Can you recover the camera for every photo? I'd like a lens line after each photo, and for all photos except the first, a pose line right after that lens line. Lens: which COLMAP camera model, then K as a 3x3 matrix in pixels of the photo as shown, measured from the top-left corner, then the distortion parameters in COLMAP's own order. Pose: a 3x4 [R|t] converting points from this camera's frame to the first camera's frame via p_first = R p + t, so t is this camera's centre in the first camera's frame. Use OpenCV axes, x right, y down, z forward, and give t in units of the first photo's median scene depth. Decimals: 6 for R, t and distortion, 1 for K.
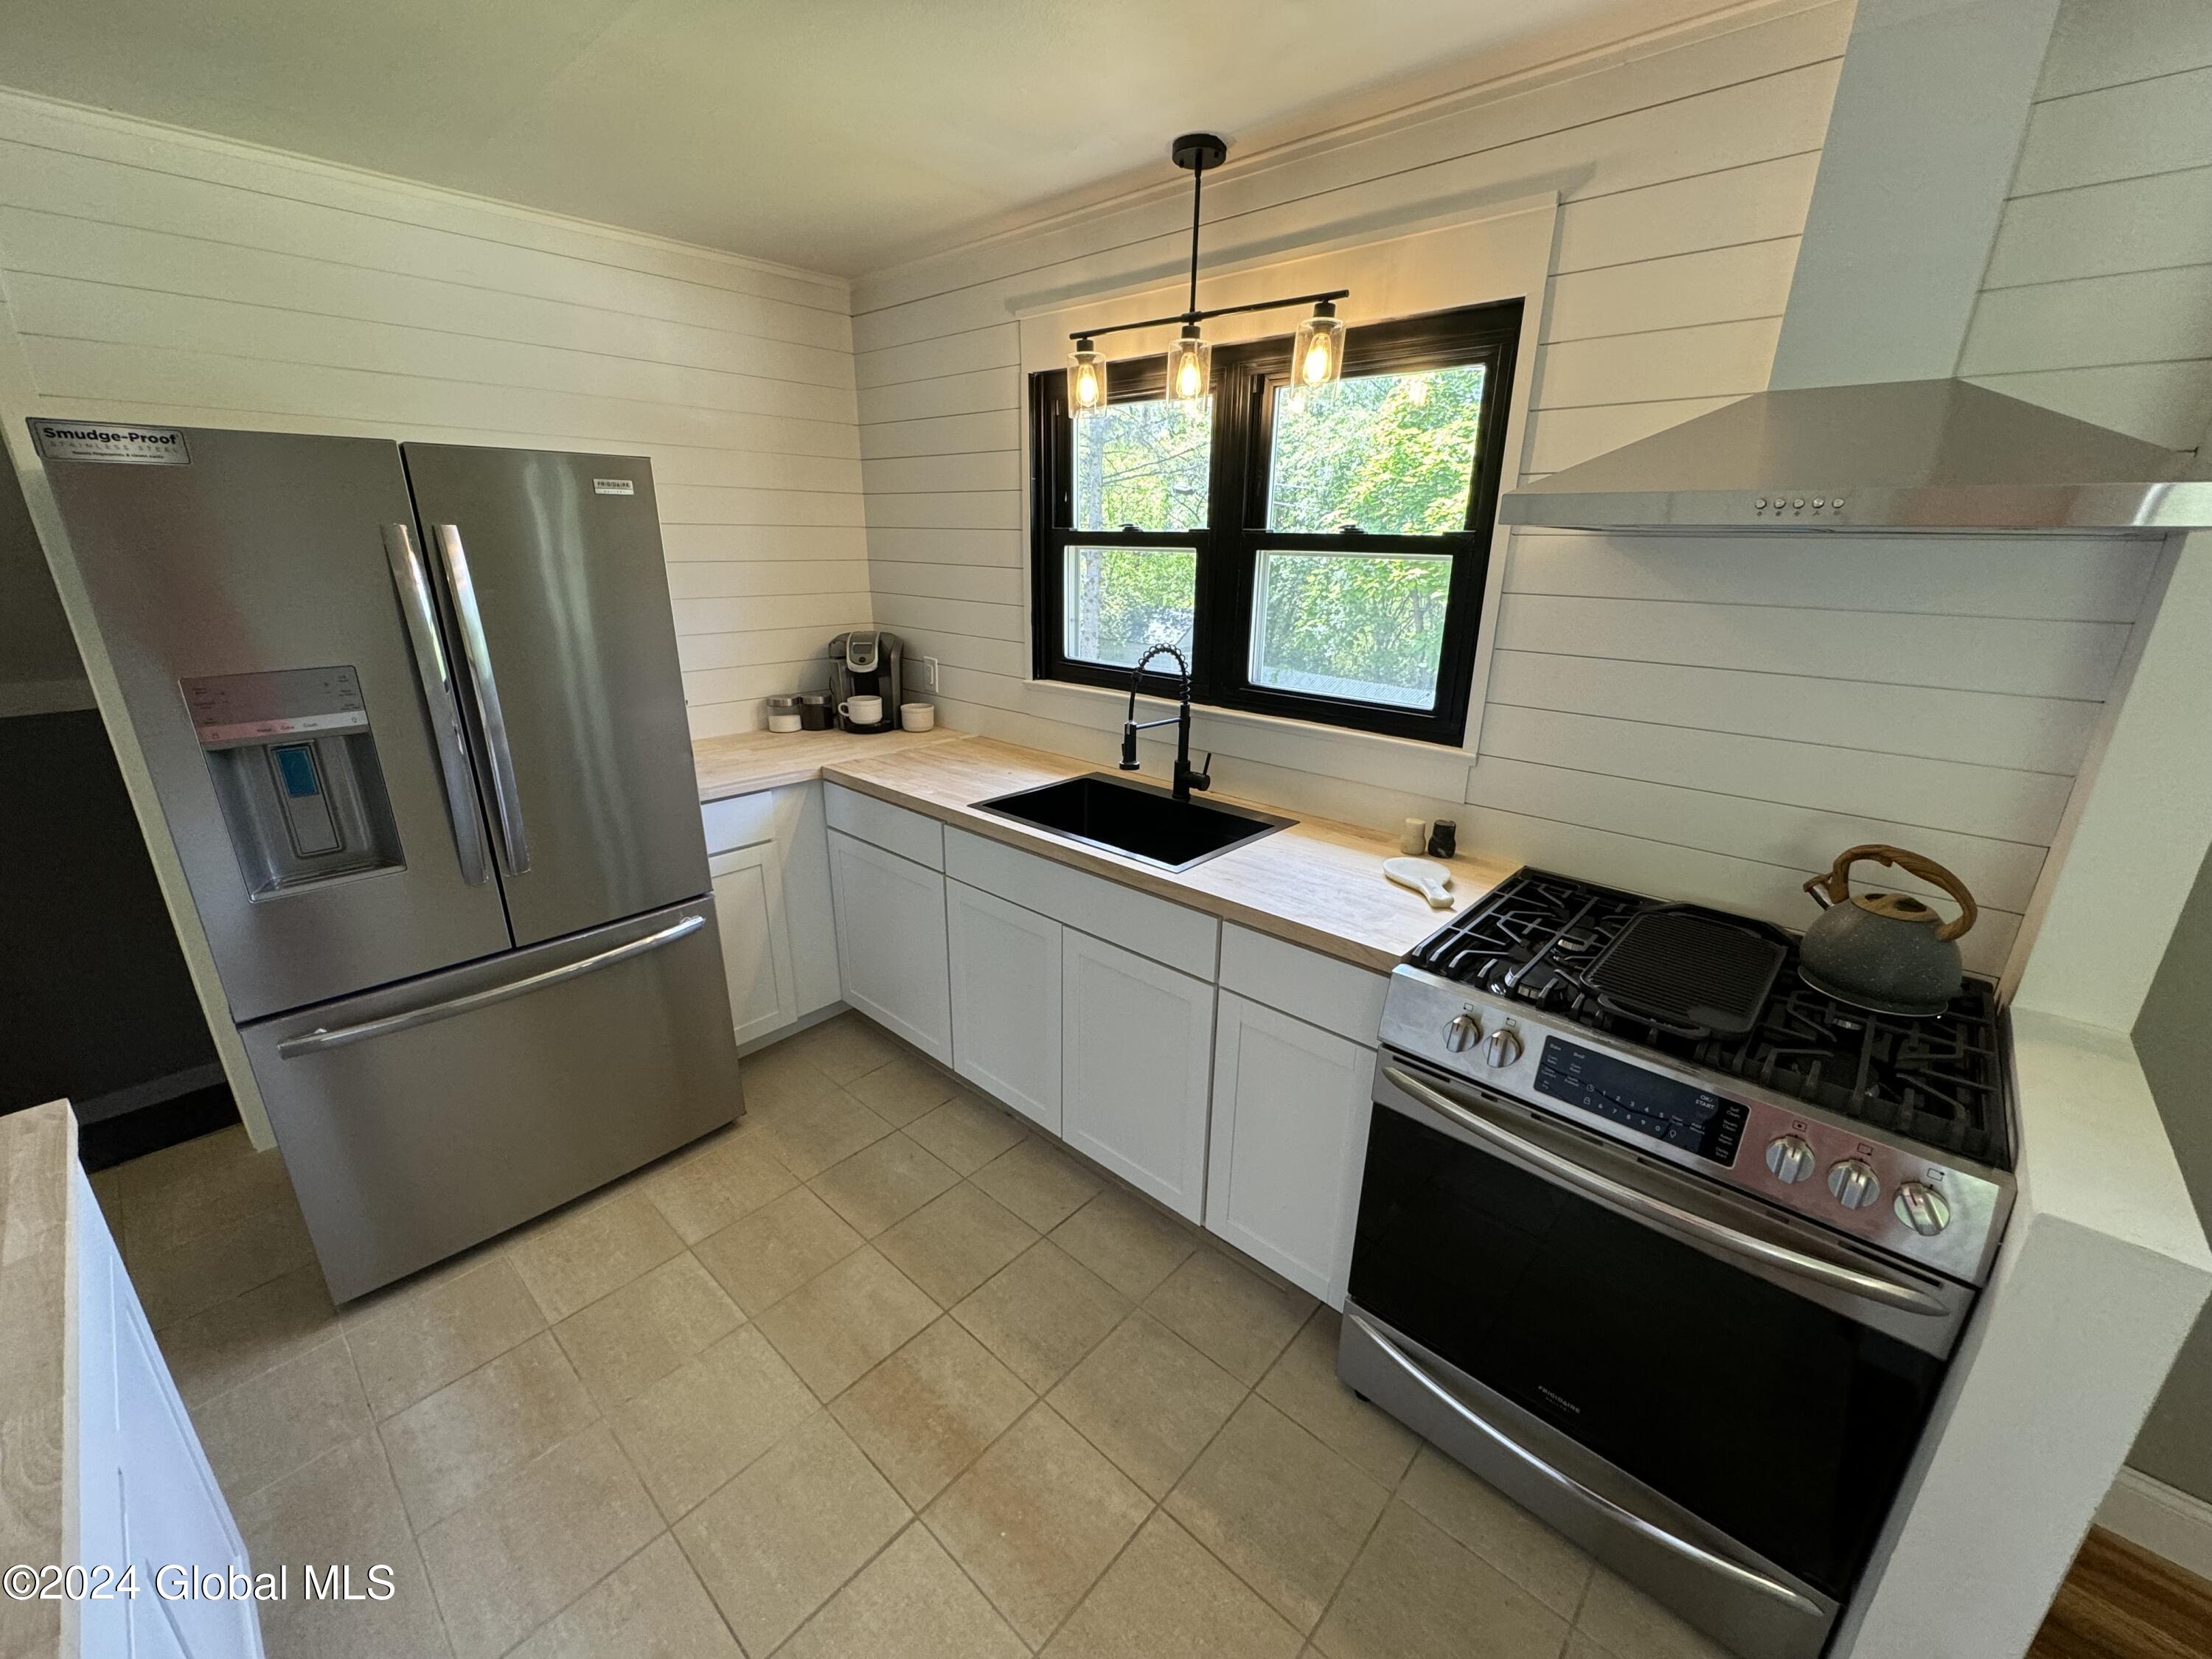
lens RADIAL K [[885.0, 0, 1097.0], [0, 885.0, 829.6], [0, 0, 1]] dist [-0.001845, -0.000165]
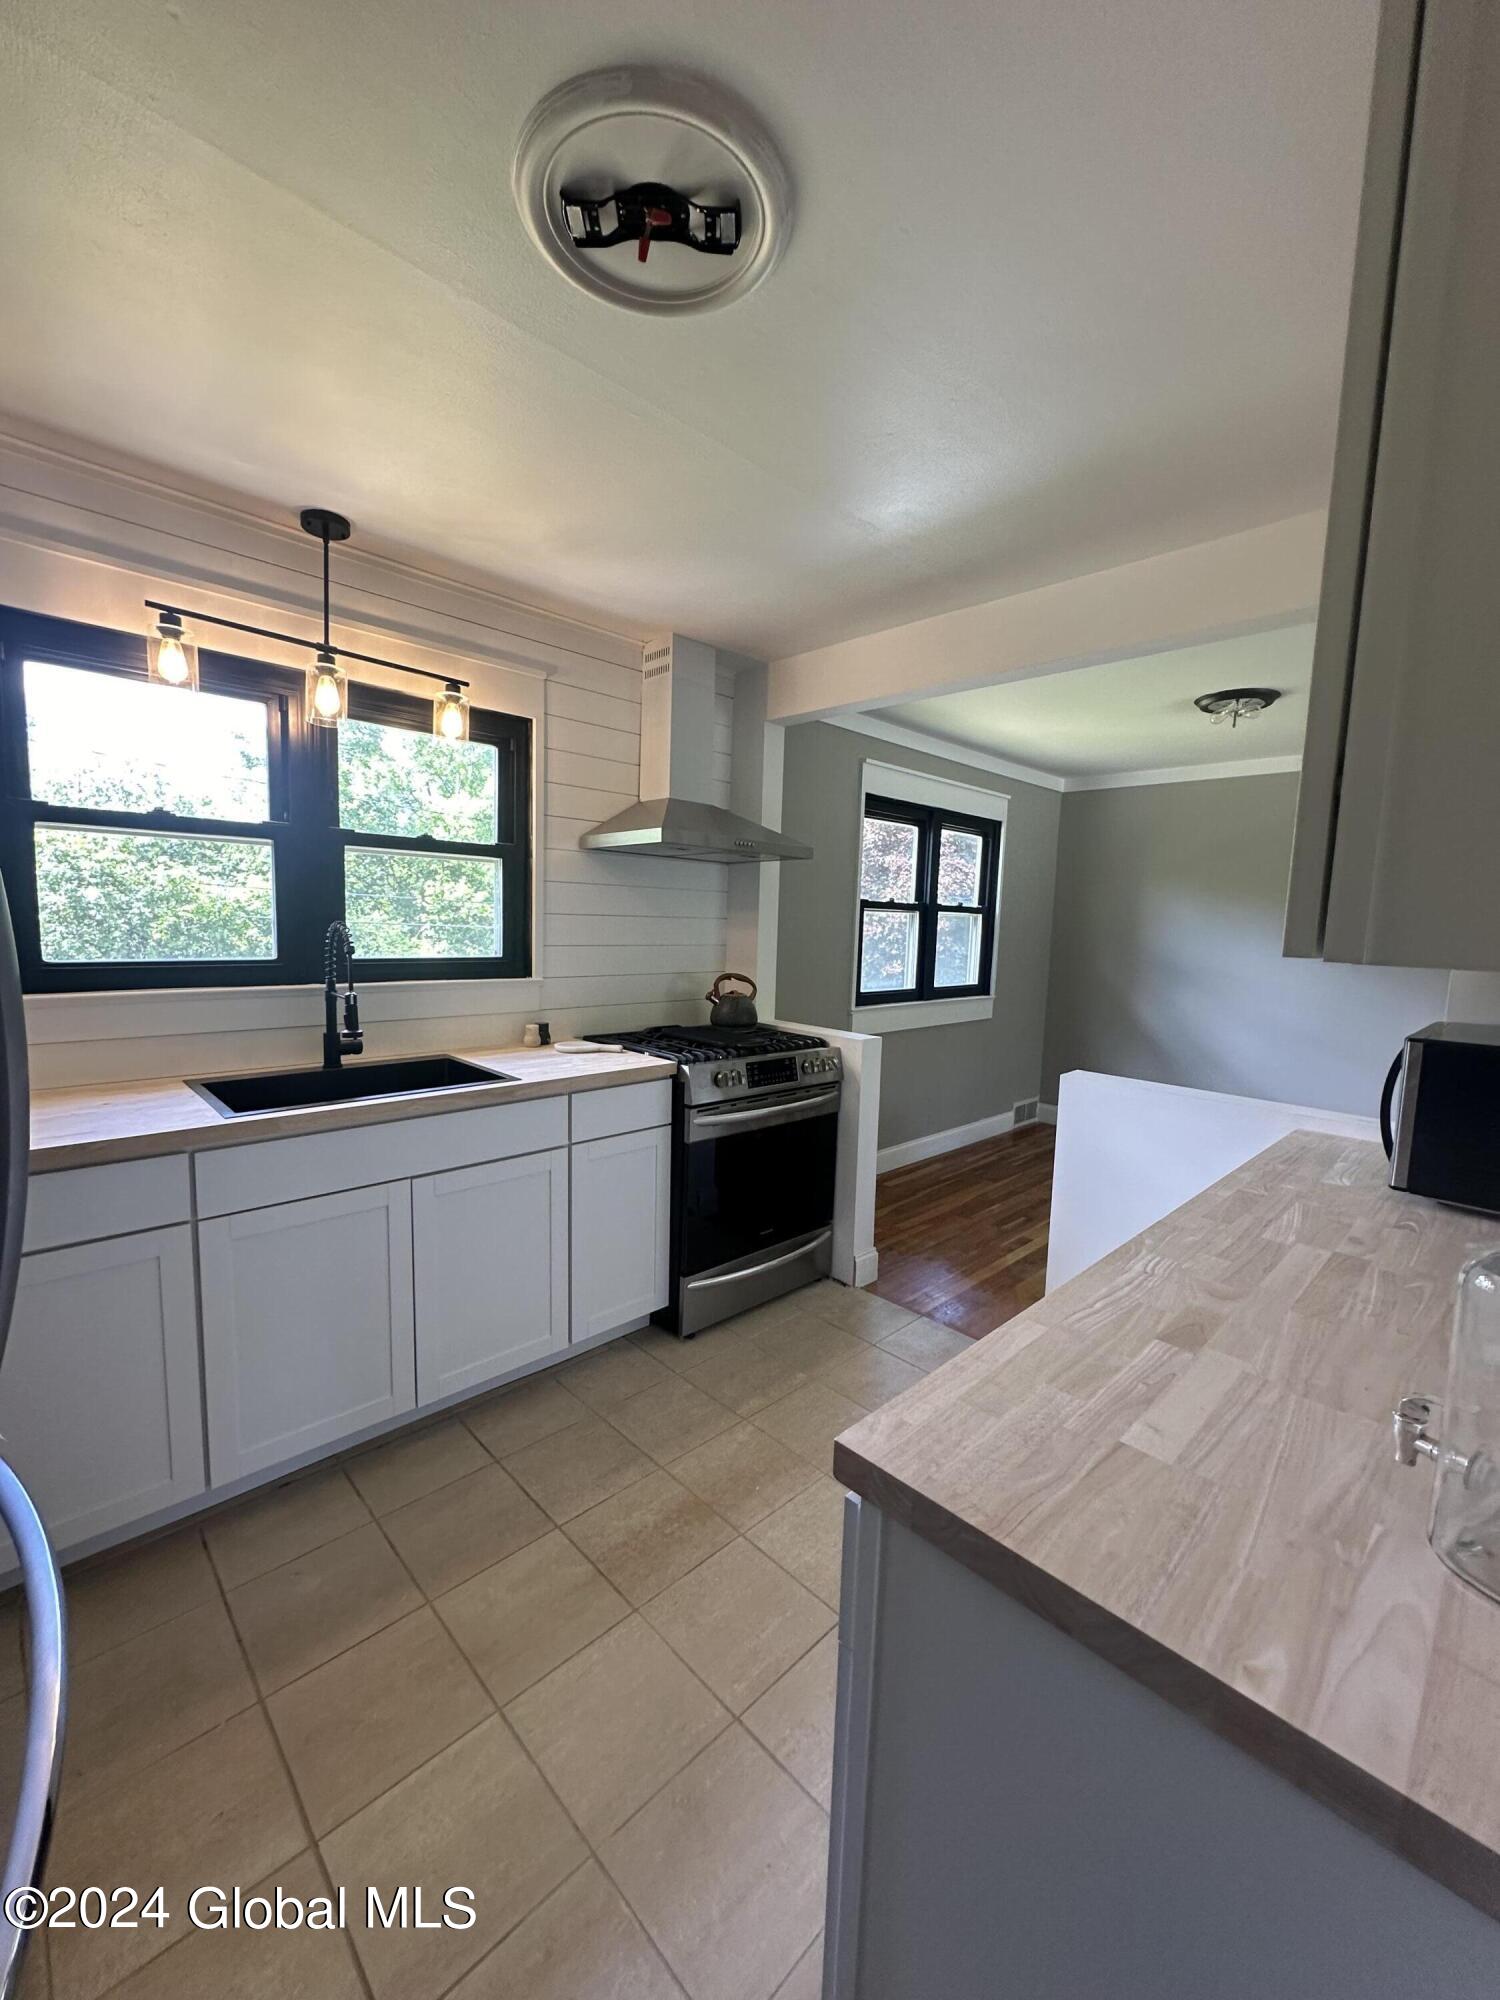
lens RADIAL K [[796.6, 0, 750.5], [0, 796.6, 1002.4], [0, 0, 1]] dist [-0.003234, -0.000057]
pose [[0.056549, -0.117970, 0.991406, -0.987982], [0.284561, 0.953712, 0.097254, -0.074016], [-0.956989, 0.276616, 0.087501, 0.507841]]
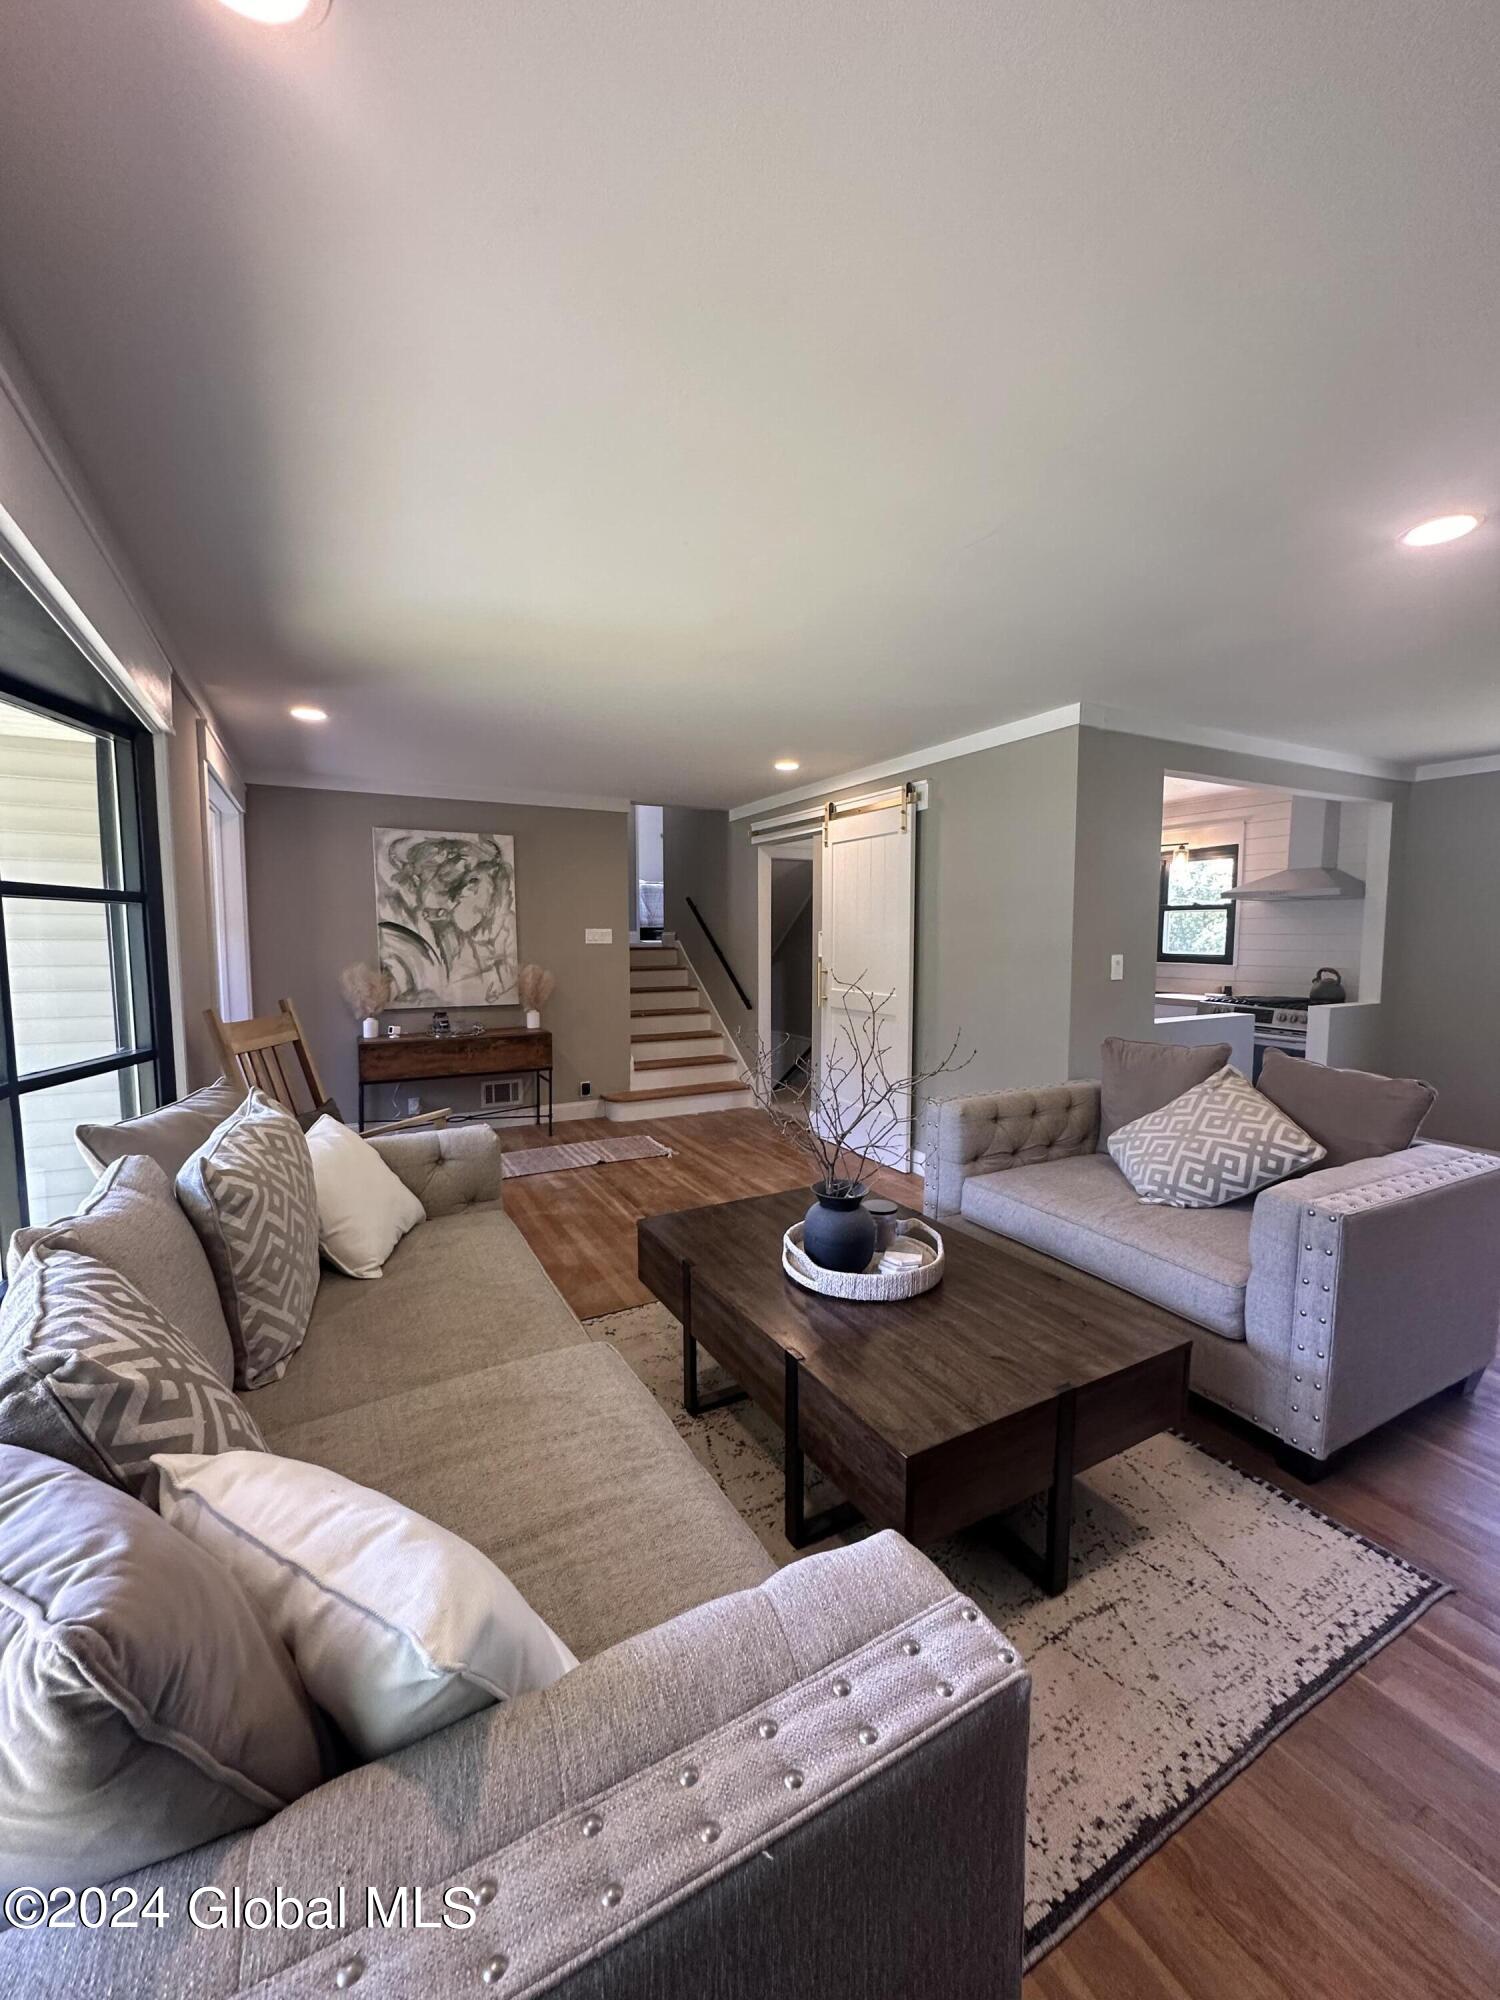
lens RADIAL K [[796.6, 0, 750.2], [0, 796.6, 993.7], [0, 0, 1]] dist [-0.003234, -0.000057]
pose [[0.942085, 0.025792, -0.334381, -0.288628], [-0.104636, 0.969873, -0.219993, 0.851804], [0.318633, 0.242241, 0.916402, -2.262862]]
